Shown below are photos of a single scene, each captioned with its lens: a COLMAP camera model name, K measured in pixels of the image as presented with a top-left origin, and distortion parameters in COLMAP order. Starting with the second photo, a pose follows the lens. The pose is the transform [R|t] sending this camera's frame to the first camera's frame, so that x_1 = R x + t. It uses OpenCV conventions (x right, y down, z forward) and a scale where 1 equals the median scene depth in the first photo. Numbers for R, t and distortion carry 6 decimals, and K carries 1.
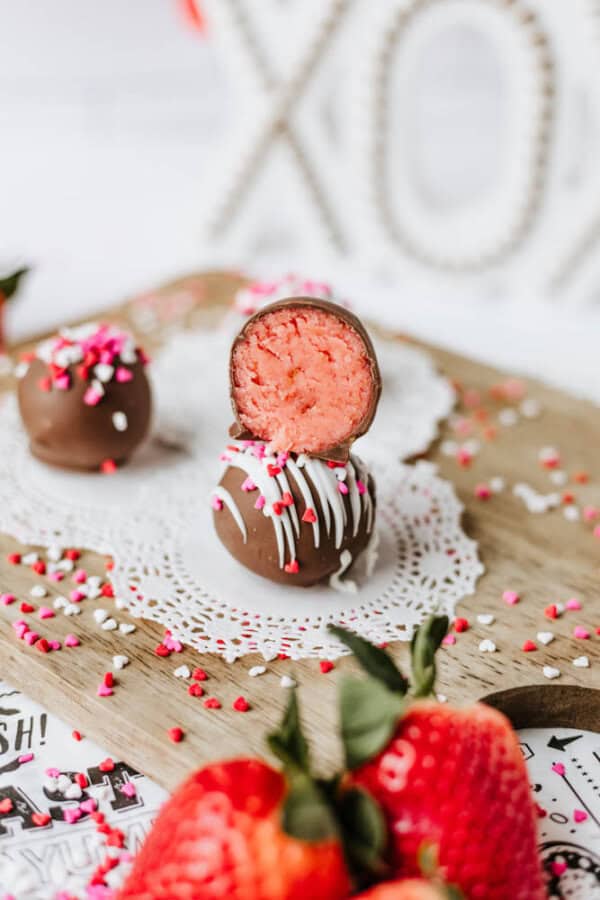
lens RADIAL K [[1441.8, 0, 300.0], [0, 1441.8, 450.0], [0, 0, 1]] dist [-0.004330, -0.063375]
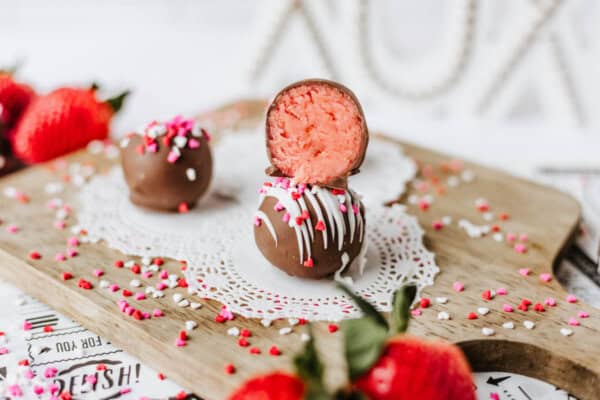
lens RADIAL K [[961.2, 0, 300.0], [0, 961.2, 200.0], [0, 0, 1]] dist [-0.004330, -0.063375]
pose [[0.999959, -0.005818, -0.006972, -0.007130], [0.005175, 0.996026, -0.088910, 0.104335], [0.007462, 0.088870, 0.996015, 0.023666]]
